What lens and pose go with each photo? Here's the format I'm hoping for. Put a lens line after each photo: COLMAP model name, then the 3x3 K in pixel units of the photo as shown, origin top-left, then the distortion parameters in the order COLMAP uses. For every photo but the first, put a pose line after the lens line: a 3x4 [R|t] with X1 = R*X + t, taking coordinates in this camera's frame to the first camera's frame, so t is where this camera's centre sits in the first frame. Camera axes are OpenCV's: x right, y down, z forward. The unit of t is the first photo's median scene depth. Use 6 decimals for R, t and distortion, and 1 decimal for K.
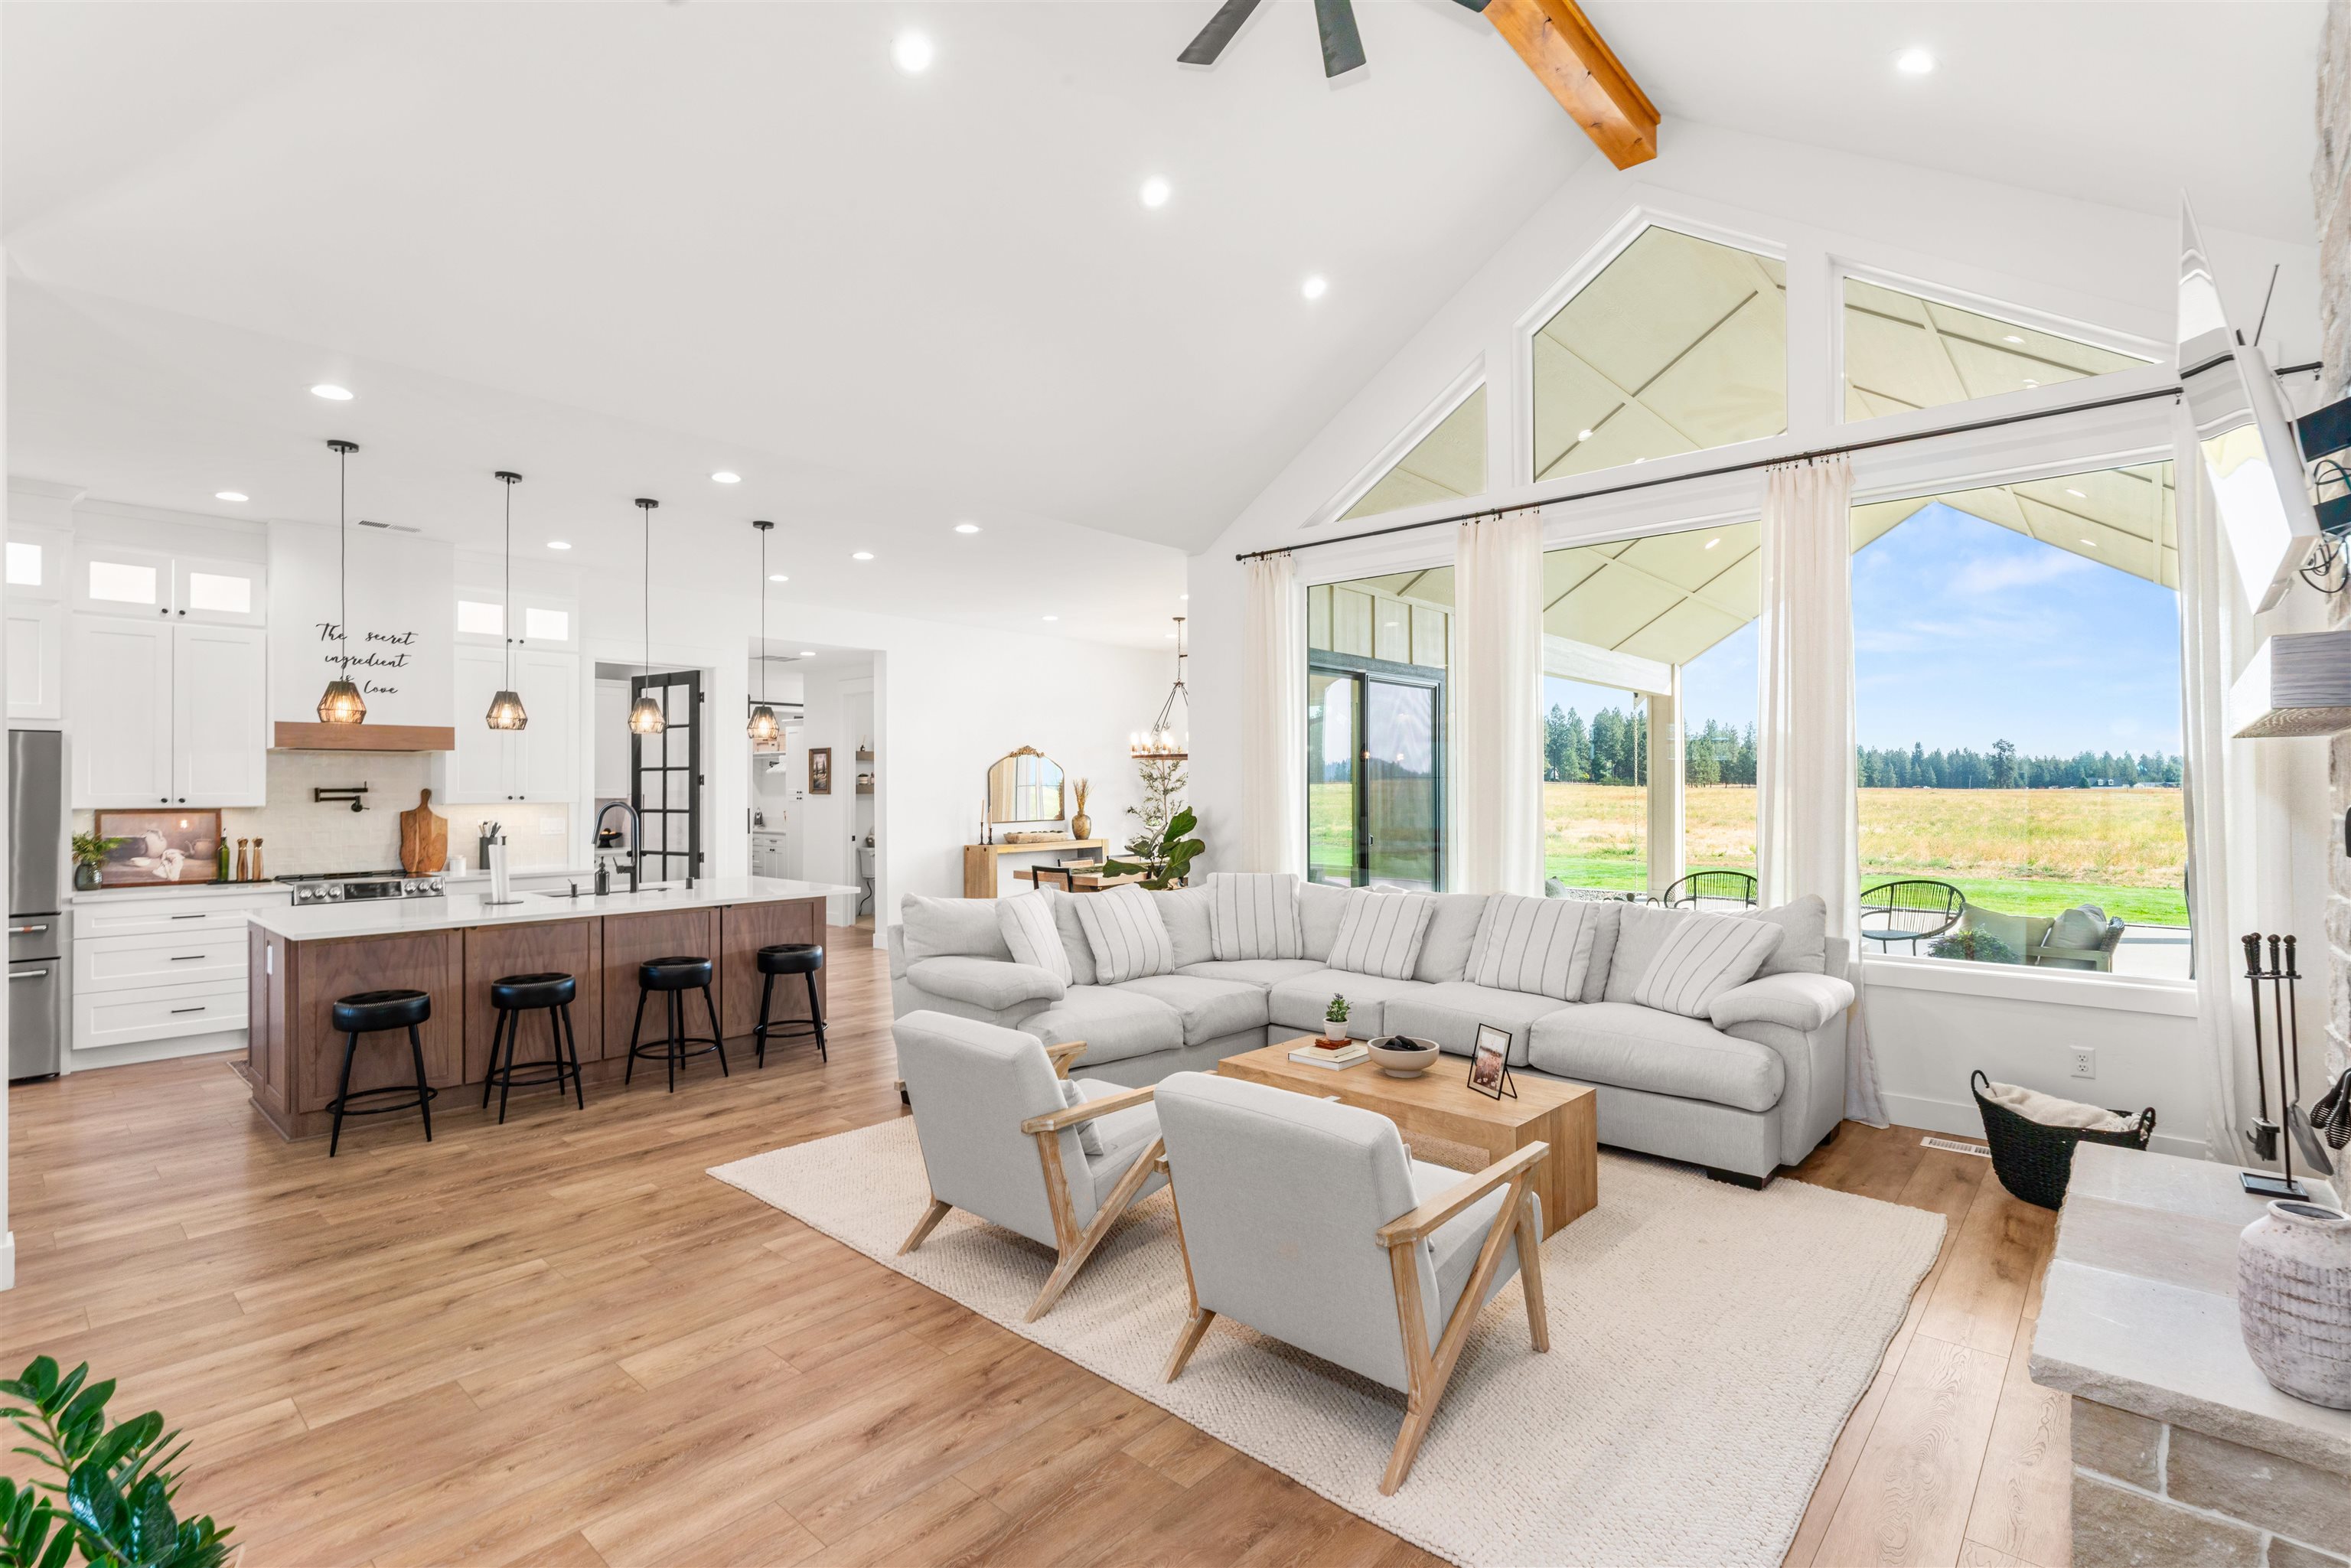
lens RADIAL K [[1102.2, 0, 1175.5], [0, 1102.2, 784.0], [0, 0, 1]] dist [-0.017552, -0.000247]
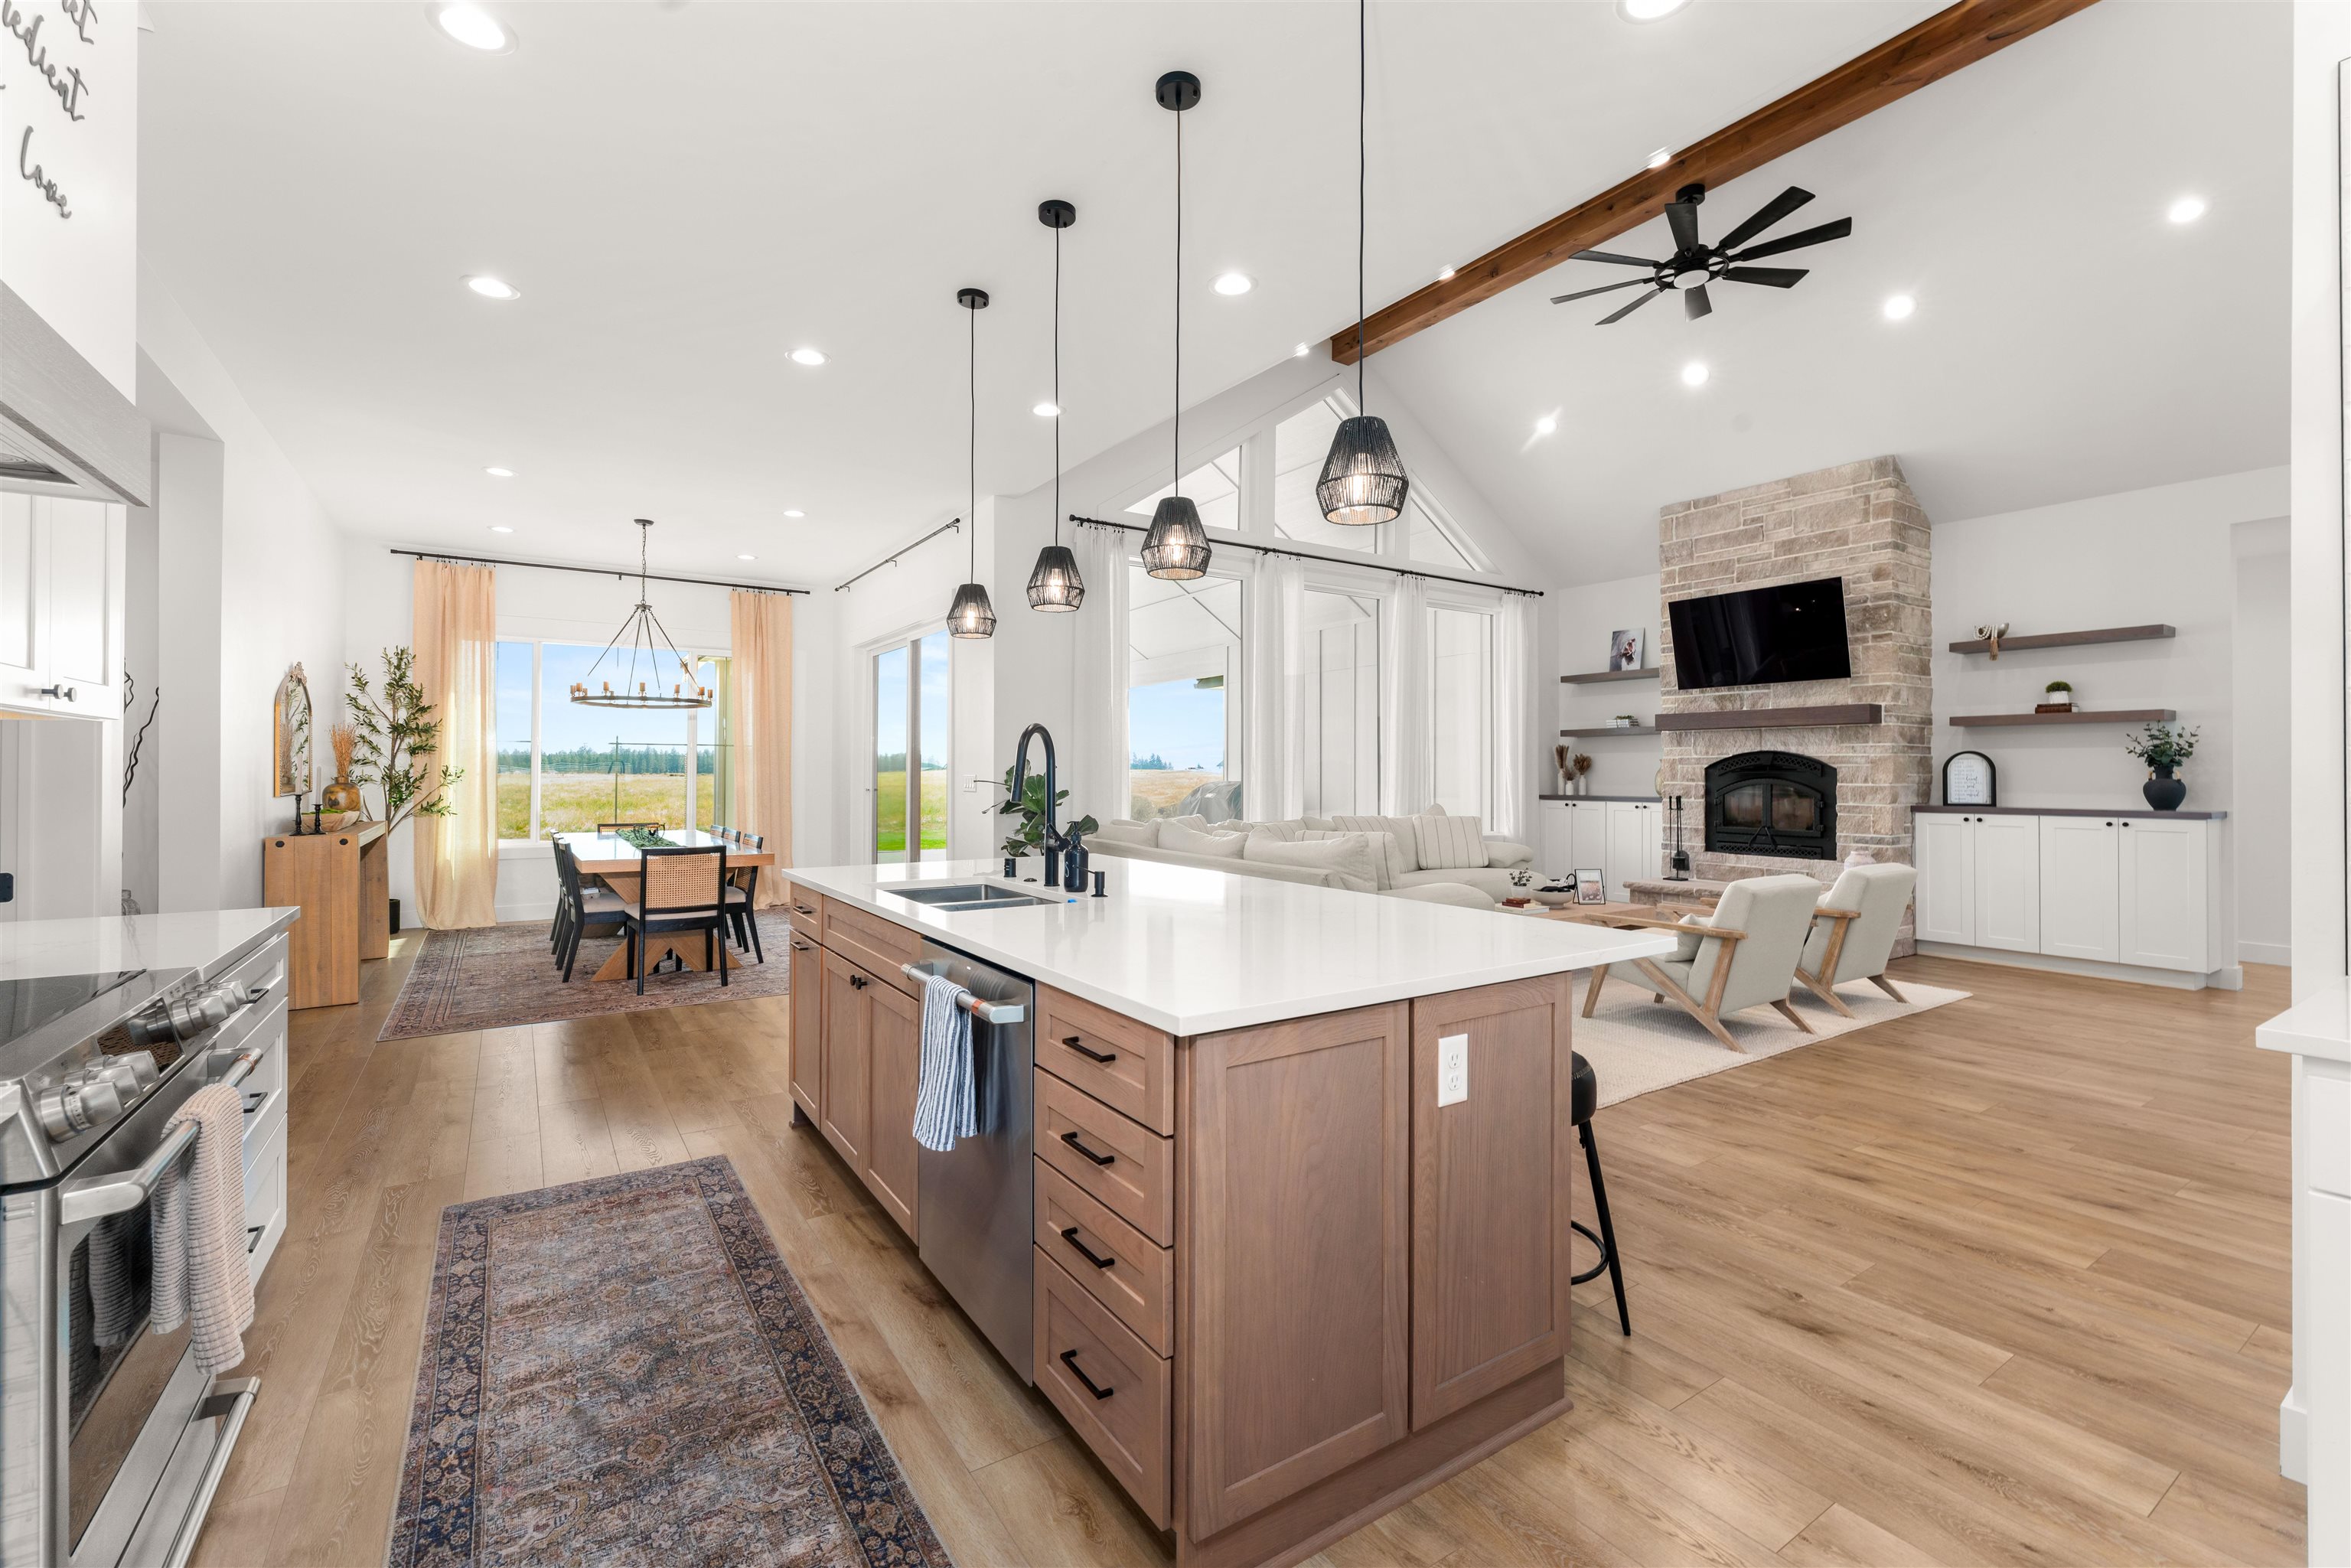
lens RADIAL K [[996.7, 0, 1171.4], [0, 996.7, 763.4], [0, 0, 1]] dist [-0.000728, 0.000410]
pose [[0.253327, 0.011680, 0.967310, -1.539535], [-0.005597, 0.999928, -0.010609, 0.062624], [-0.967364, -0.002727, 0.253375, 1.266284]]
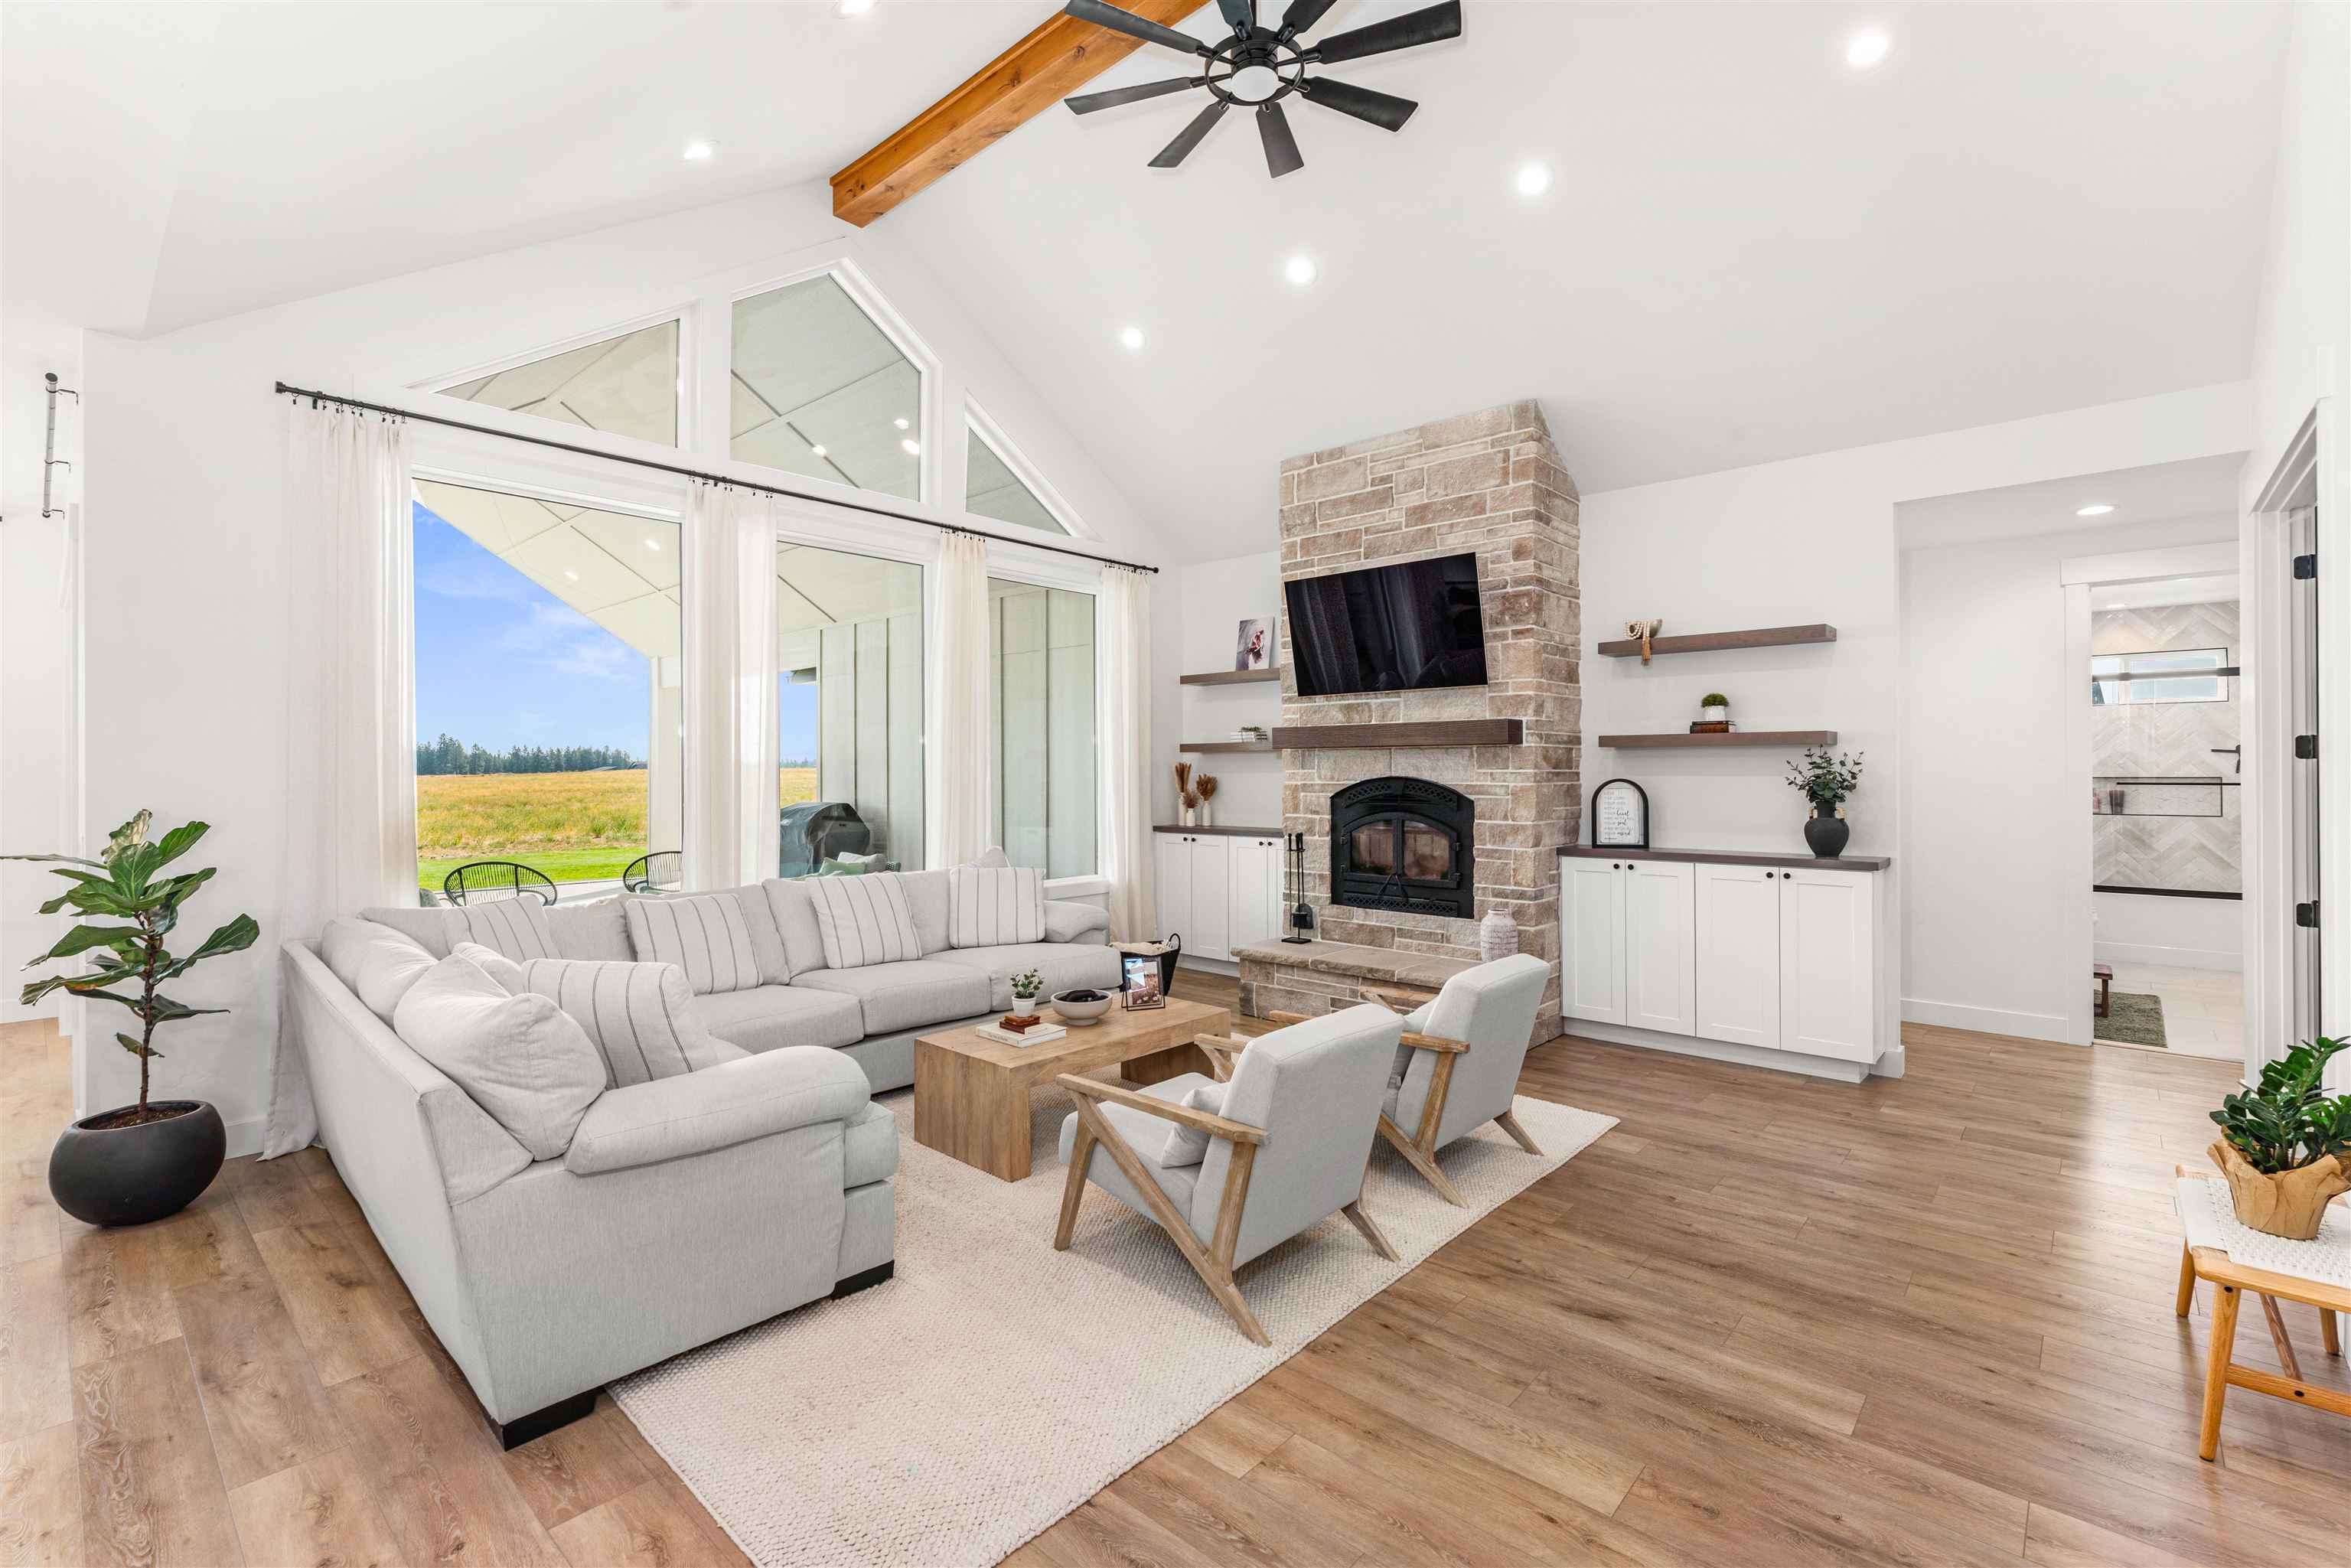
lens RADIAL K [[1020.2, 0, 1174.1], [0, 1020.2, 762.4], [0, 0, 1]] dist [-0.000158, -0.000218]
pose [[0.005262, 0.008421, 0.999951, -0.919255], [0.000509, 0.999964, -0.008424, 0.002702], [-0.999986, 0.000553, 0.005257, 0.968418]]
